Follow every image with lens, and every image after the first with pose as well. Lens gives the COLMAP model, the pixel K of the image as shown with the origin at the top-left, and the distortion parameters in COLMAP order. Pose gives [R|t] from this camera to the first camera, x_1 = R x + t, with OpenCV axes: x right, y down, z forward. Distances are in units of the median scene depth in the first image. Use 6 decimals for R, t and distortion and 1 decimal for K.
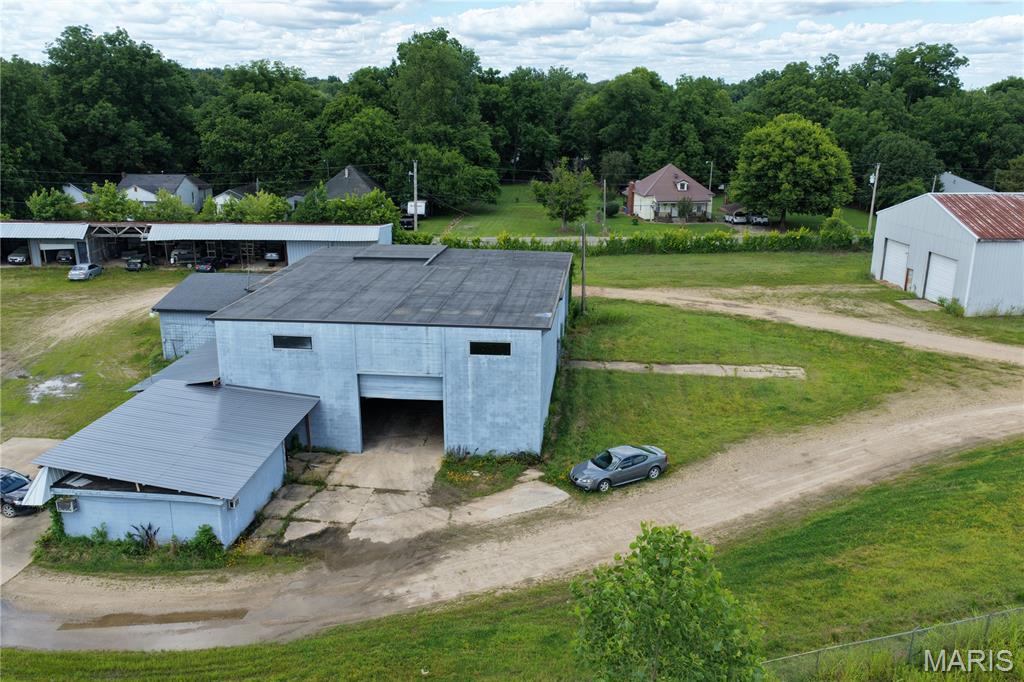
lens RADIAL K [[844.4, 0, 512.0], [0, 844.4, 341.0], [0, 0, 1]] dist [-0.018315, 0.046628]
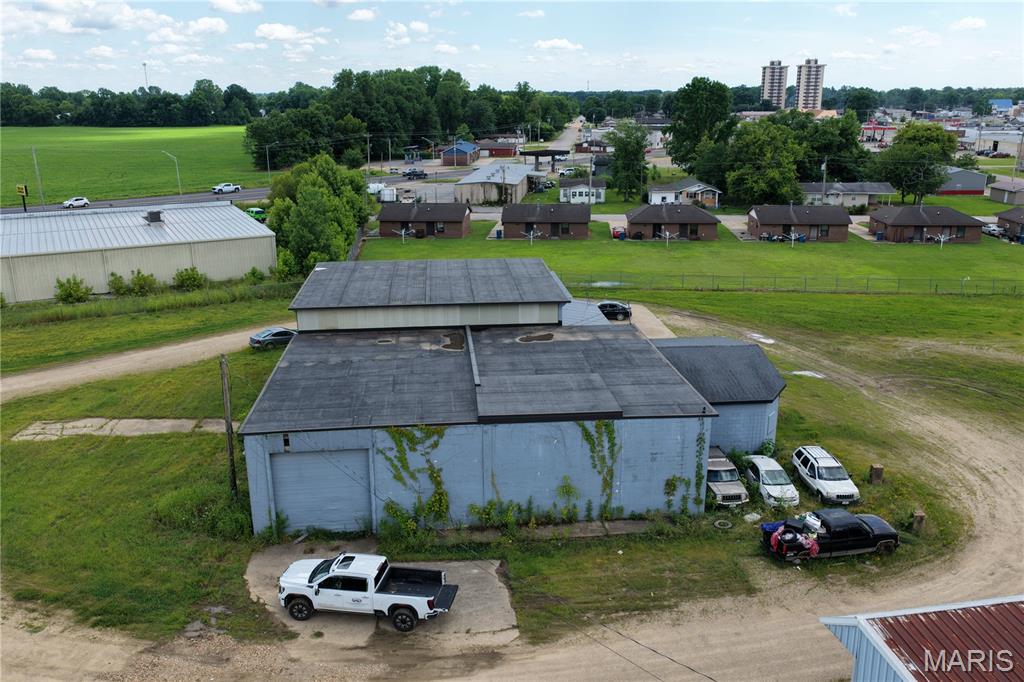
lens RADIAL K [[844.4, 0, 512.0], [0, 844.4, 341.0], [0, 0, 1]] dist [-0.018315, 0.046628]
pose [[-0.978604, 0.060469, -0.196668, 0.005772], [-0.054051, 0.846716, 0.529292, -0.544199], [0.198528, 0.528597, -0.825331, 1.777505]]
